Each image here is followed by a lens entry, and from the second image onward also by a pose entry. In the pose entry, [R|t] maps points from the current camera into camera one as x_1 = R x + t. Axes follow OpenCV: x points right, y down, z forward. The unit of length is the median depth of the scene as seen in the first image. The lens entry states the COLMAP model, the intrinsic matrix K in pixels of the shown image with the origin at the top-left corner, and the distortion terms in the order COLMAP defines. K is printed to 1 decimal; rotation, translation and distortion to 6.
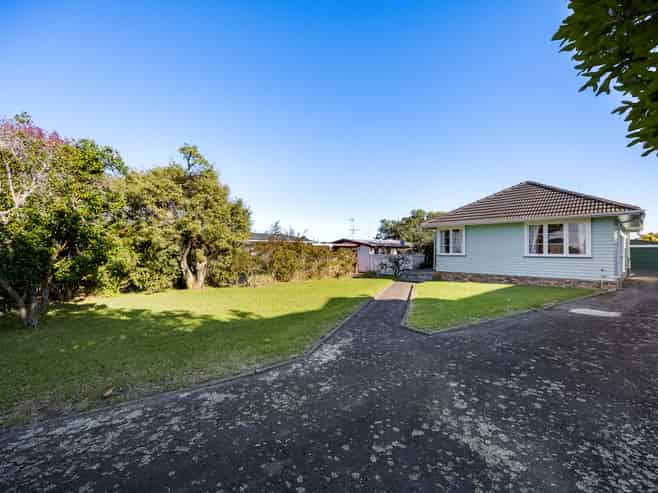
lens RADIAL K [[277.5, 0, 329.0], [0, 277.5, 246.5], [0, 0, 1]] dist [0.000176, 0.000027]
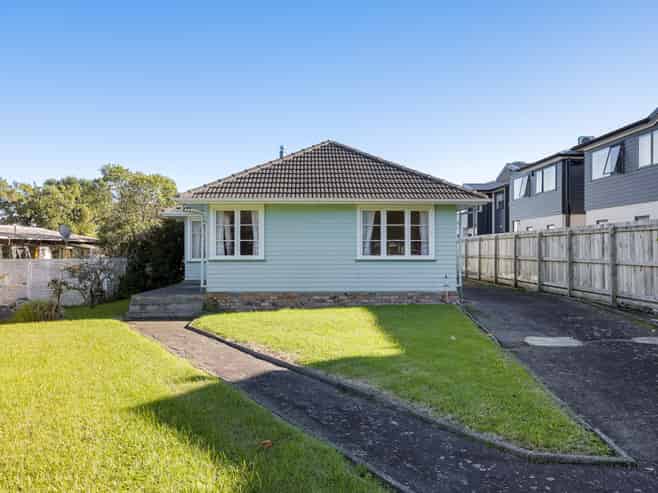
lens RADIAL K [[485.8, 0, 329.0], [0, 485.8, 246.5], [0, 0, 1]] dist [-0.006188, -0.001889]
pose [[0.637105, 0.006015, 0.770753, -0.178847], [-0.011654, 0.999930, 0.001830, 0.004247], [-0.770689, -0.010148, 0.637131, 0.352383]]
